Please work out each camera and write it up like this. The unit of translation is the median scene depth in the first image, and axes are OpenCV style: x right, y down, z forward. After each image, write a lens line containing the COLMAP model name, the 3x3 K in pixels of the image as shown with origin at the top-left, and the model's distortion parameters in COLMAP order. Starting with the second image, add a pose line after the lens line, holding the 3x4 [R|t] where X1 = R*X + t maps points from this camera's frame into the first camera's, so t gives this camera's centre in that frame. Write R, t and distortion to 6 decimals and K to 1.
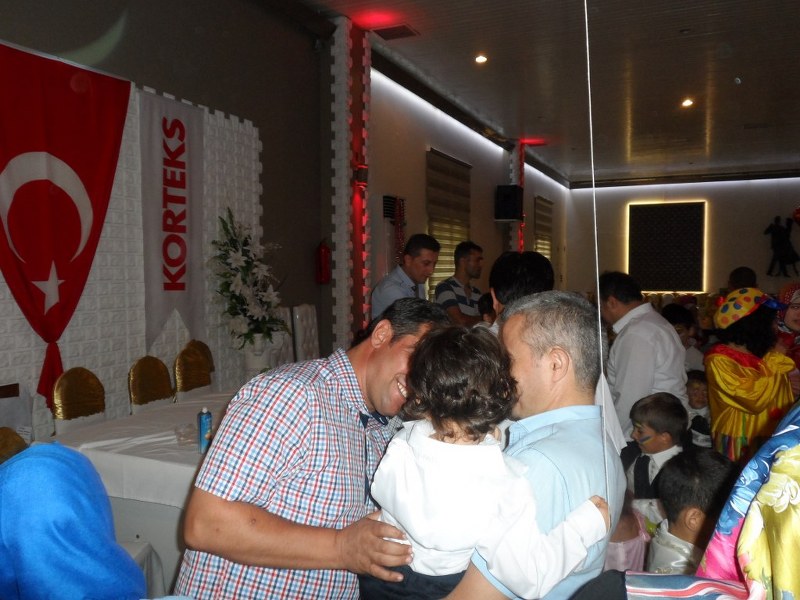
lens RADIAL K [[650.2, 0, 392.6], [0, 650.2, 302.0], [0, 0, 1]] dist [-0.006602, -0.012505]
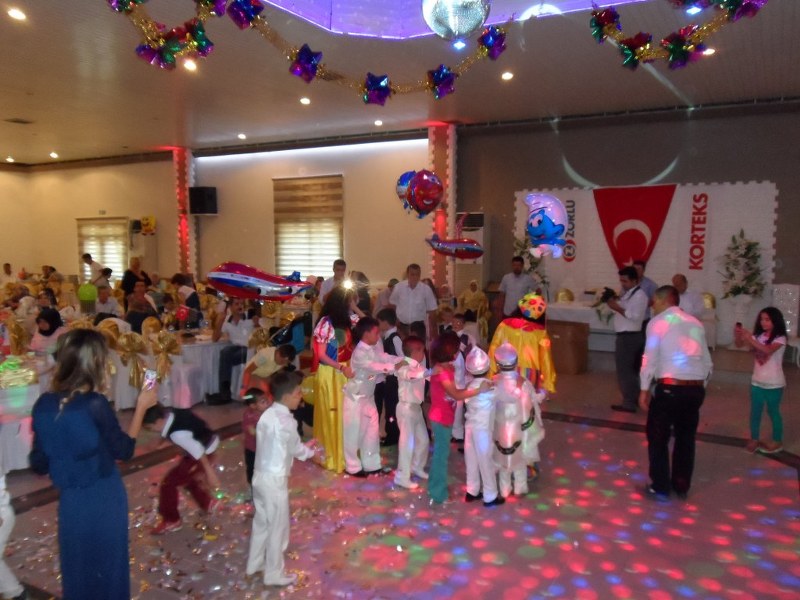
lens RADIAL K [[650.2, 0, 403.3], [0, 650.2, 296.6], [0, 0, 1]] dist [-0.006602, -0.012505]
pose [[-0.077055, 0.085627, -0.993343, 1.895201], [-0.054864, 0.994432, 0.089976, -0.067171], [0.995516, 0.061432, -0.071928, 0.141900]]
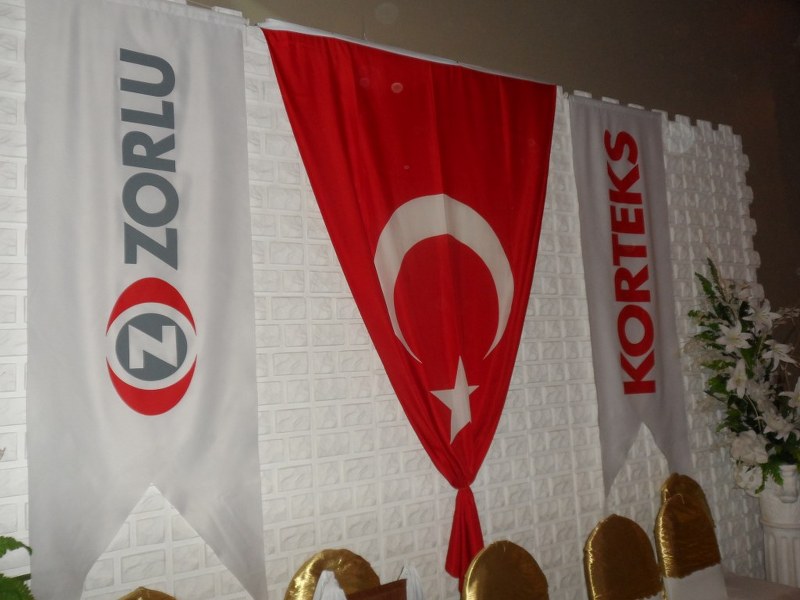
lens RADIAL K [[650.2, 0, 394.8], [0, 650.2, 304.5], [0, 0, 1]] dist [-0.006602, -0.012505]
pose [[0.817169, -0.096945, -0.568186, -0.155531], [0.022164, 0.990310, -0.137092, -0.021092], [0.575971, 0.099434, 0.811400, 0.328312]]
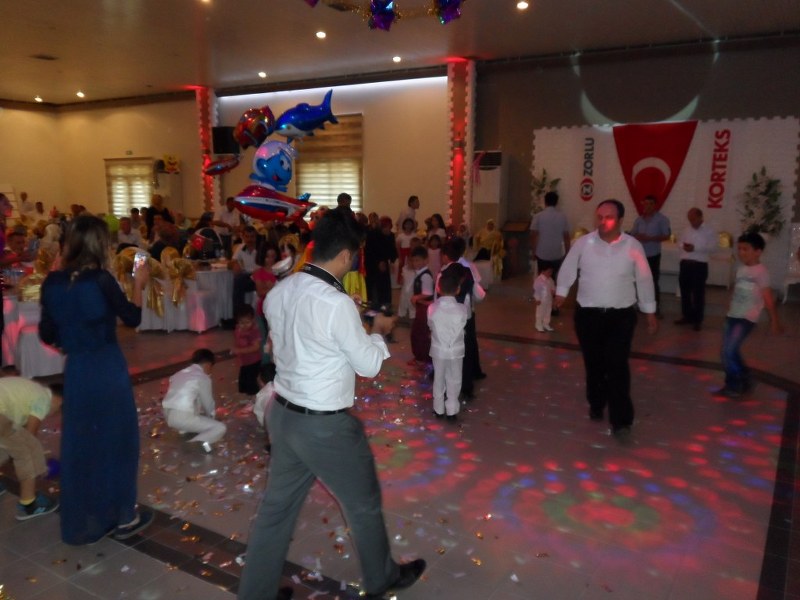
lens RADIAL K [[650.2, 0, 401.8], [0, 650.2, 296.3], [0, 0, 1]] dist [-0.006602, -0.012505]
pose [[-0.126312, 0.158098, -0.979311, 1.928170], [-0.059942, 0.984198, 0.166618, -0.024638], [0.990178, 0.079748, -0.114840, 0.200337]]
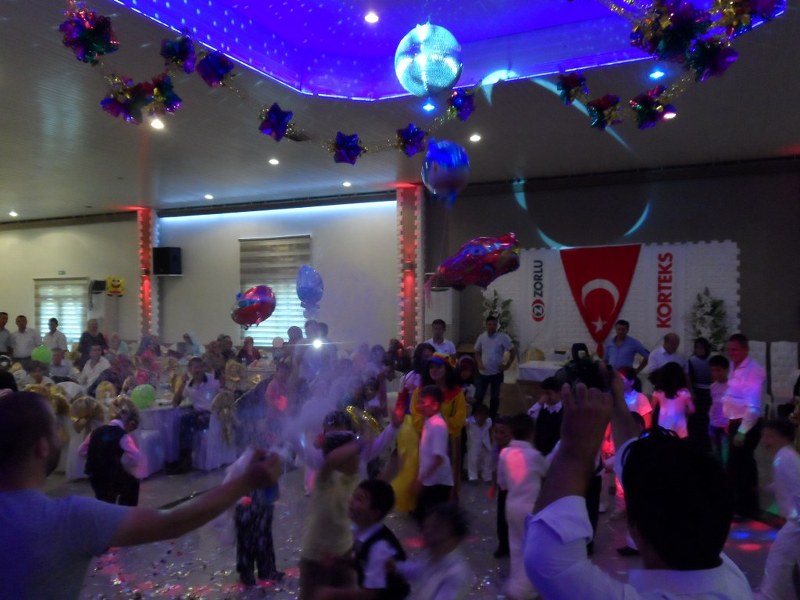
lens RADIAL K [[650.2, 0, 402.4], [0, 650.2, 296.5], [0, 0, 1]] dist [-0.006602, -0.012505]
pose [[-0.026273, -0.008482, -0.999619, 1.863130], [-0.050964, 0.998675, -0.007135, -0.060738], [0.998355, 0.050757, -0.026671, 0.129681]]
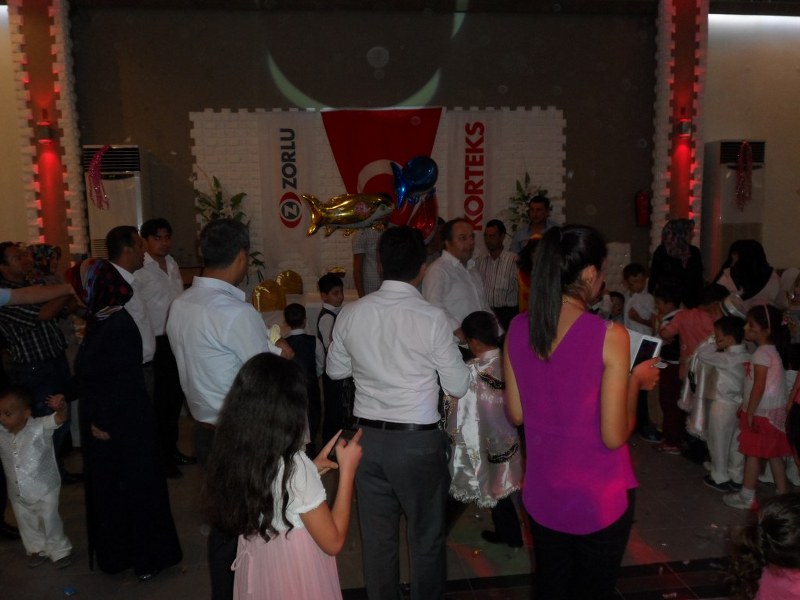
lens RADIAL K [[650.2, 0, 393.9], [0, 650.2, 310.9], [0, 0, 1]] dist [-0.006602, -0.012505]
pose [[0.518522, 0.100379, -0.849152, 0.900348], [-0.021416, 0.994298, 0.104460, 0.015179], [0.854796, -0.035980, 0.517715, -0.010960]]
